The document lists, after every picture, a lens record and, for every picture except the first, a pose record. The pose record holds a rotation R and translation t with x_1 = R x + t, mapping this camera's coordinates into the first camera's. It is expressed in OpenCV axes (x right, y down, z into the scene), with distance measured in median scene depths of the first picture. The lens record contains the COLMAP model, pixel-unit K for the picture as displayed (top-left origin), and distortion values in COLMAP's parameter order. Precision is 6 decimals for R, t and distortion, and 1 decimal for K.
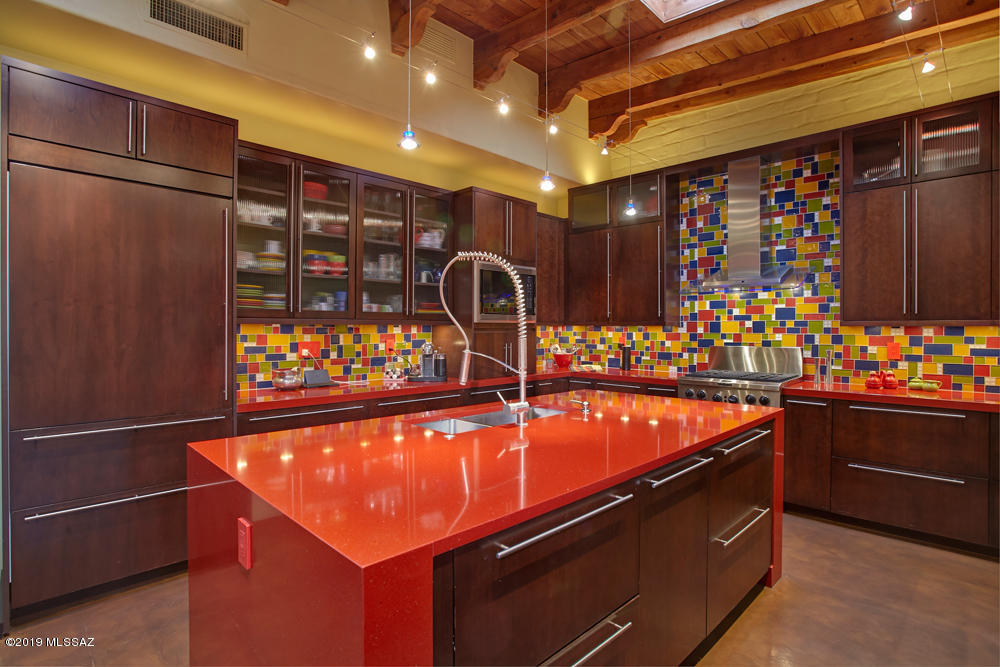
lens RADIAL K [[498.8, 0, 494.3], [0, 498.8, 328.5], [0, 0, 1]] dist [-0.065598, 0.037101]
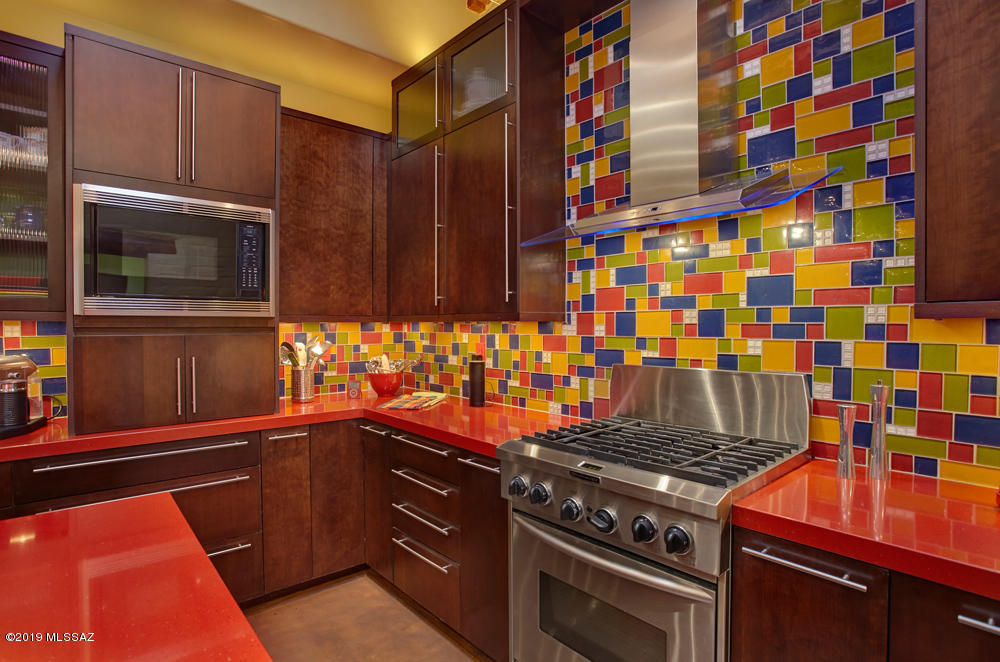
lens RADIAL K [[505.4, 0, 495.6], [0, 505.4, 331.9], [0, 0, 1]] dist [-0.075179, 0.040468]
pose [[0.998322, -0.001249, -0.057895, 0.367119], [0.001756, 0.999961, 0.008696, 0.000653], [0.057882, -0.008783, 0.998285, 0.538906]]
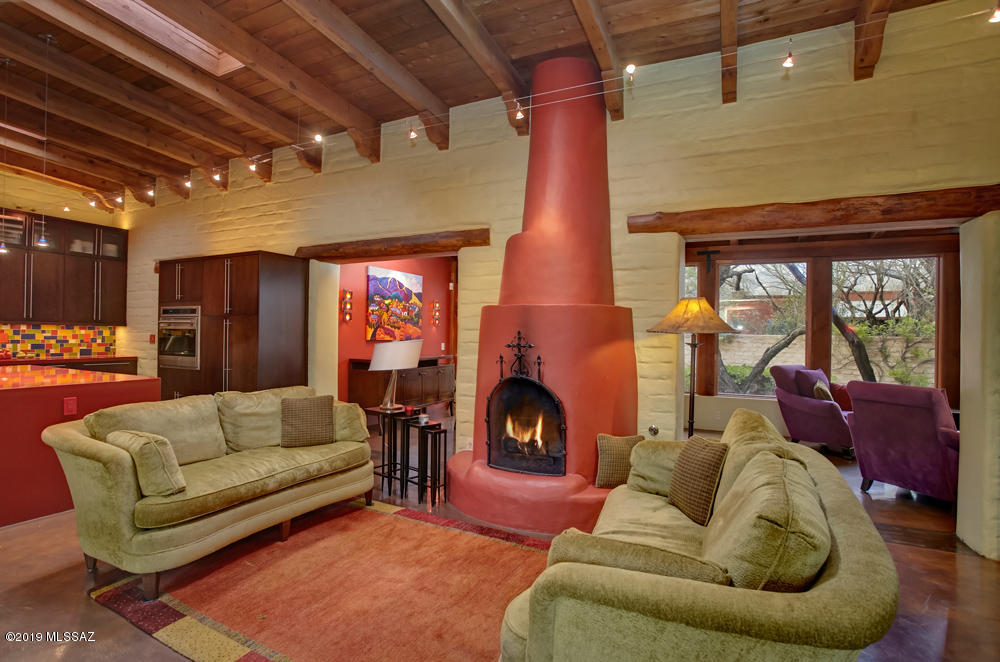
lens RADIAL K [[505.4, 0, 495.6], [0, 505.4, 331.9], [0, 0, 1]] dist [-0.075179, 0.040468]
pose [[-0.308040, -0.007827, 0.951341, -1.165017], [-0.019937, 0.999800, 0.001770, -0.011877], [-0.951164, -0.018422, -0.308134, -0.126580]]
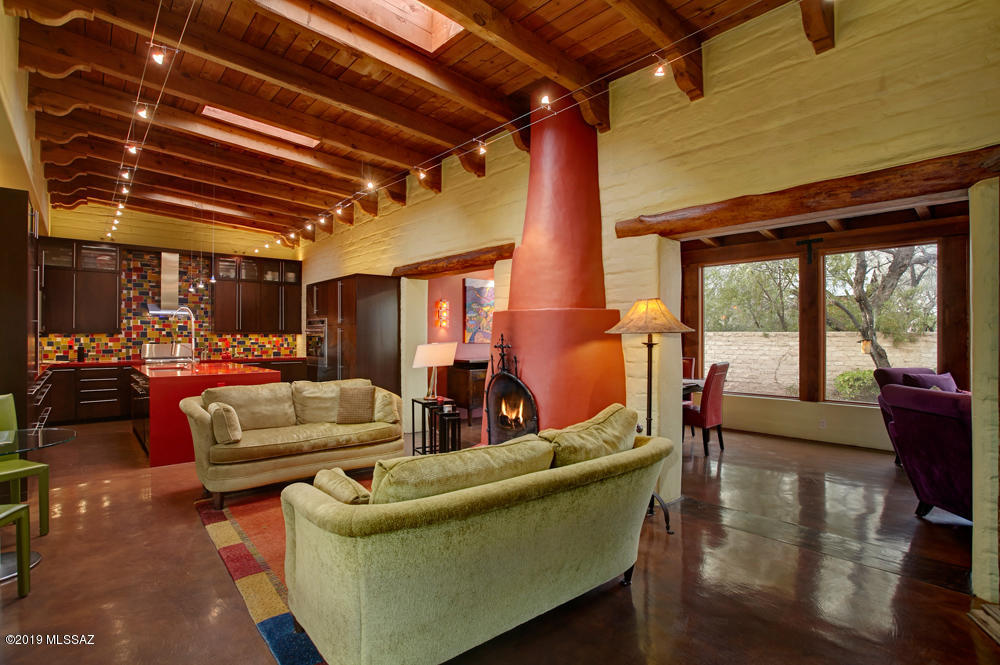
lens RADIAL K [[514.9, 0, 503.6], [0, 514.9, 334.1], [0, 0, 1]] dist [-0.077600, 0.046915]
pose [[0.086050, -0.004343, 0.996281, -1.380742], [-0.002638, 0.999986, 0.004587, -0.016901], [-0.996287, -0.003023, 0.086038, -0.544154]]
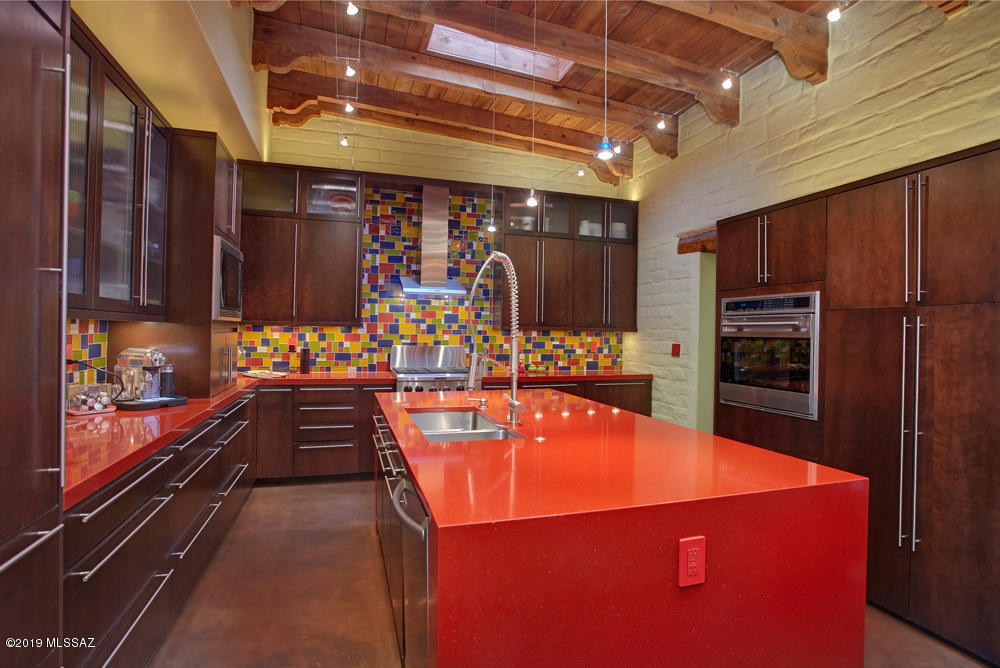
lens RADIAL K [[498.8, 0, 494.3], [0, 498.8, 329.0], [0, 0, 1]] dist [-0.065598, 0.037101]
pose [[0.474711, 0.005133, 0.880127, -0.442027], [-0.014404, 0.999894, 0.001938, -0.007729], [-0.880024, -0.013597, 0.474735, 0.286688]]
